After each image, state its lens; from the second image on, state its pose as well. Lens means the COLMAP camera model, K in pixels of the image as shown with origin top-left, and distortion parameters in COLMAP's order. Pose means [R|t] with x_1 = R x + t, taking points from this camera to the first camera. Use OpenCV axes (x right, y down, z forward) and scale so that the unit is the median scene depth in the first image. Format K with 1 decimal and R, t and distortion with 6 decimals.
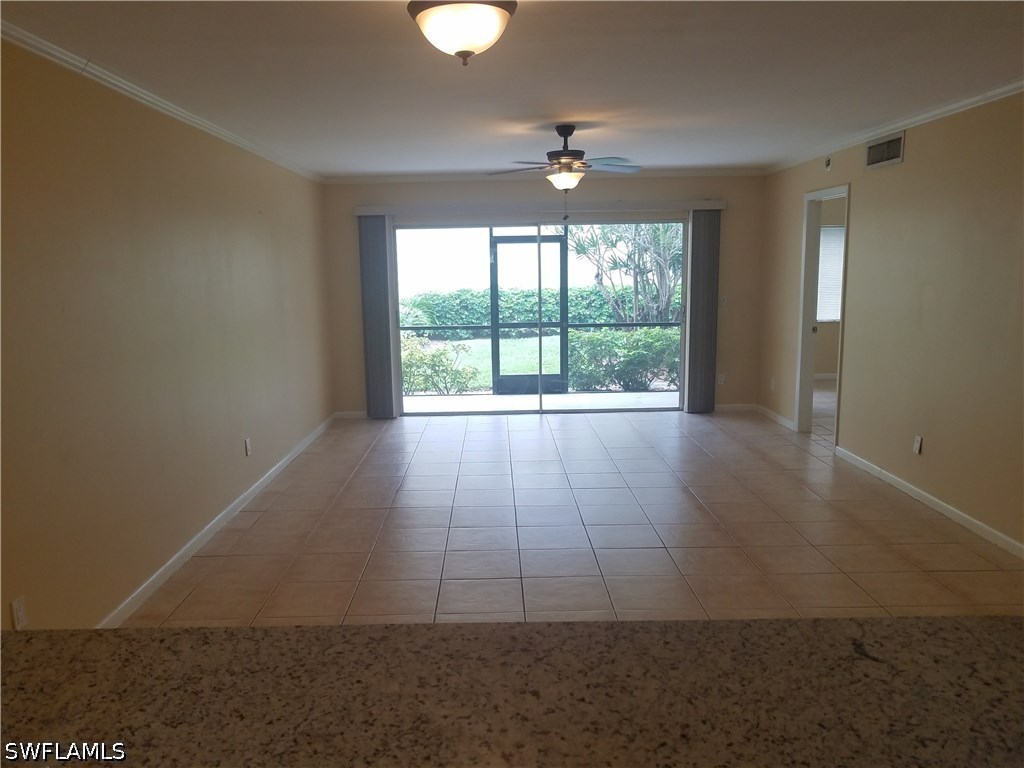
lens RADIAL K [[797.6, 0, 502.7], [0, 797.6, 410.5], [0, 0, 1]] dist [0.001467, -0.022466]
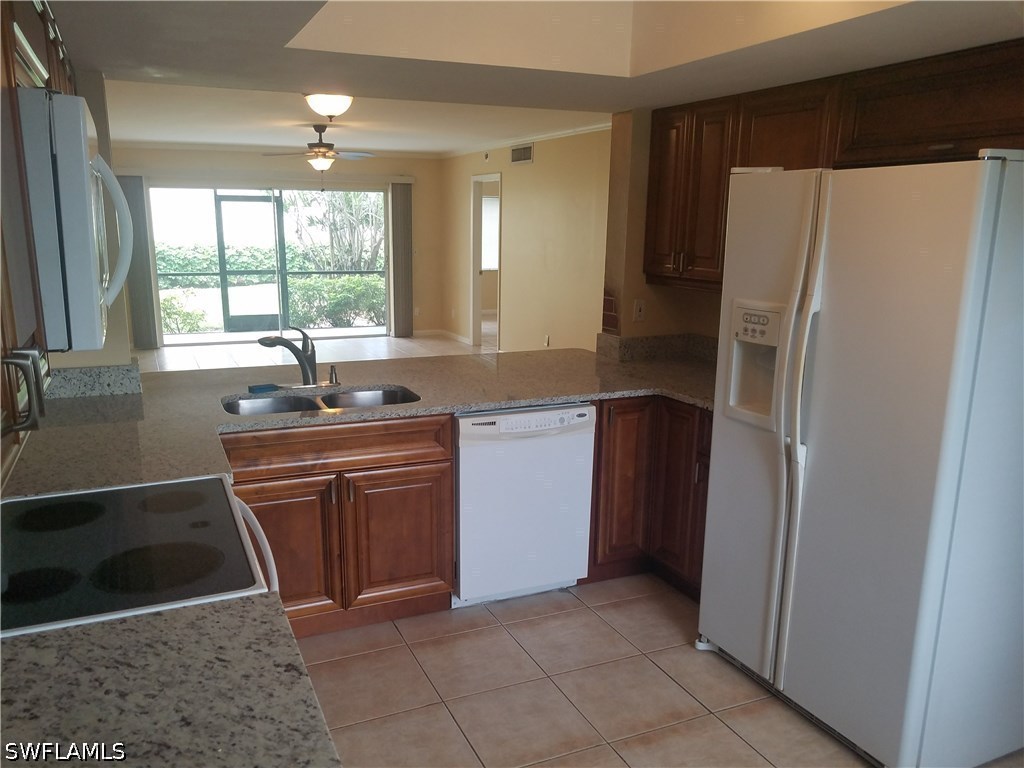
lens RADIAL K [[797.6, 0, 464.5], [0, 797.6, 440.9], [0, 0, 1]] dist [0.001467, -0.022466]
pose [[0.930765, -0.071510, 0.358555, -0.116124], [0.039197, 0.994551, 0.096603, 0.039558], [-0.363510, -0.075860, 0.928497, -0.232284]]
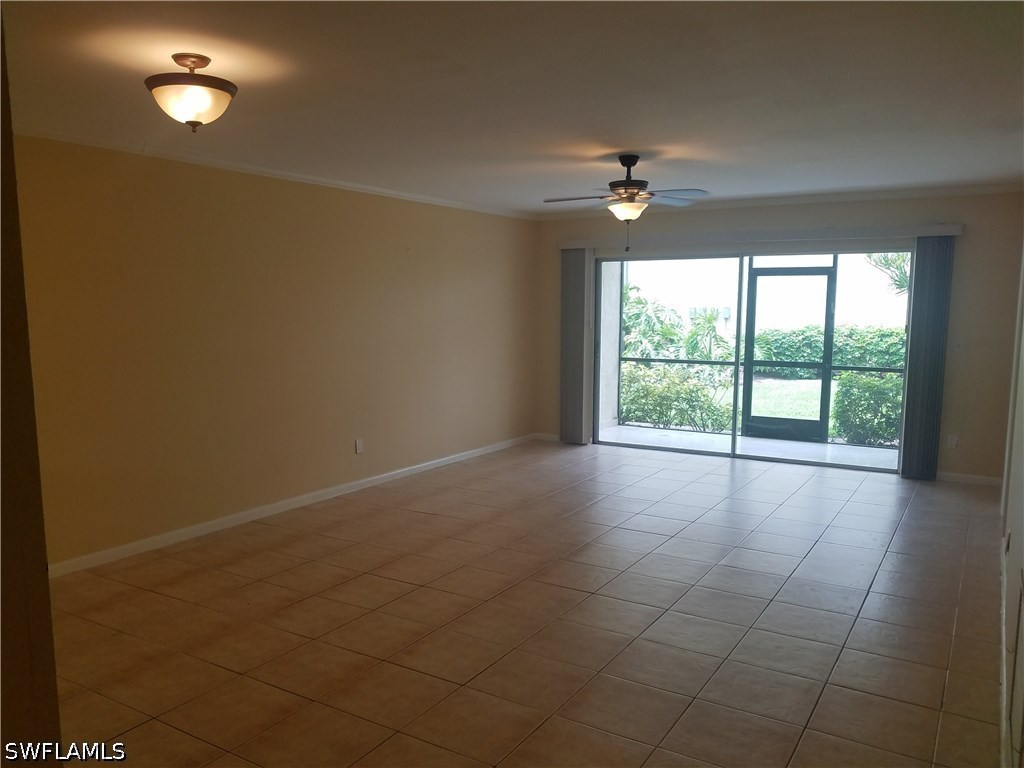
lens RADIAL K [[797.6, 0, 505.4], [0, 797.6, 406.2], [0, 0, 1]] dist [0.001467, -0.022466]
pose [[0.845806, 0.087391, -0.526284, 0.244009], [-0.111184, 0.993706, -0.013680, -0.010727], [0.521776, 0.070085, 0.850199, 0.055494]]
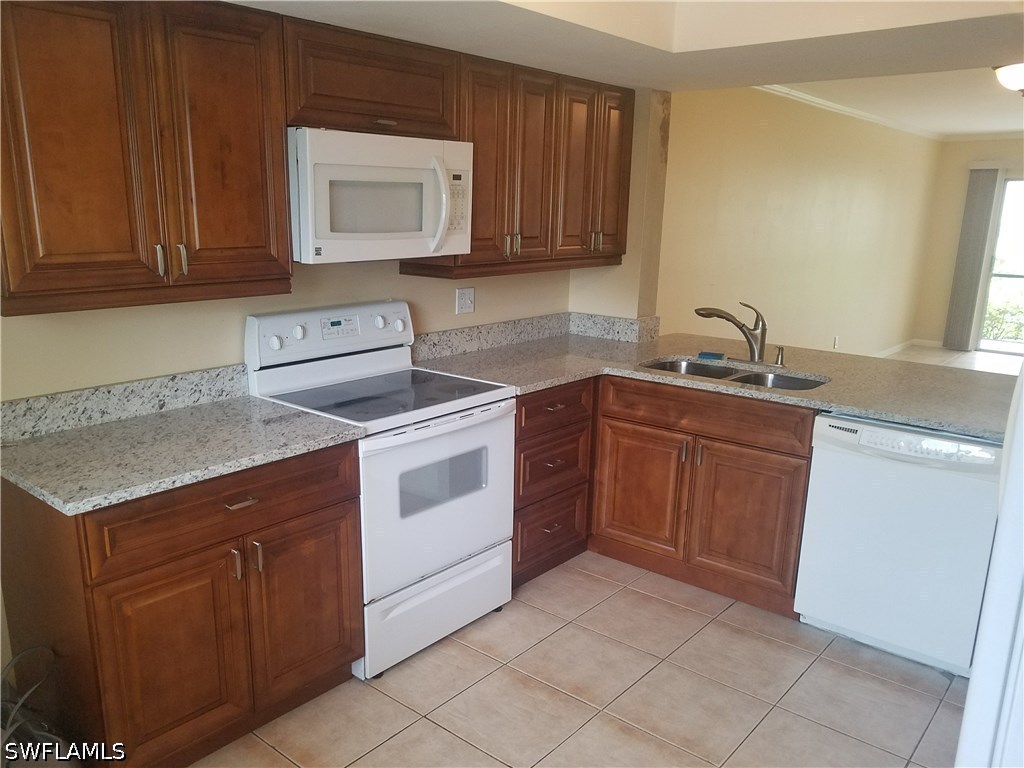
lens RADIAL K [[797.6, 0, 482.2], [0, 797.6, 441.0], [0, 0, 1]] dist [0.001467, -0.022466]
pose [[0.740776, 0.217981, -0.635402, 0.076643], [-0.147440, 0.975582, 0.162792, 0.040439], [0.655372, -0.026909, 0.754827, -0.240538]]
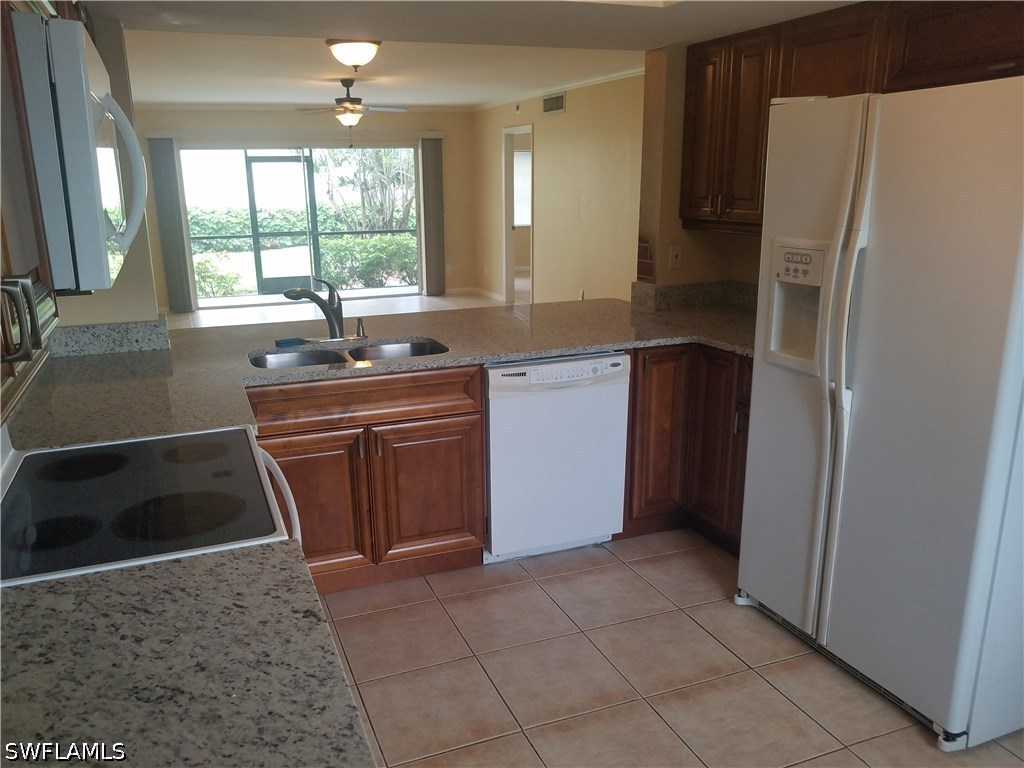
lens RADIAL K [[797.6, 0, 458.4], [0, 797.6, 430.7], [0, 0, 1]] dist [0.001467, -0.022466]
pose [[0.947248, -0.094200, 0.306345, -0.112270], [0.056782, 0.990036, 0.128857, 0.043883], [-0.315431, -0.104665, 0.943159, -0.227918]]
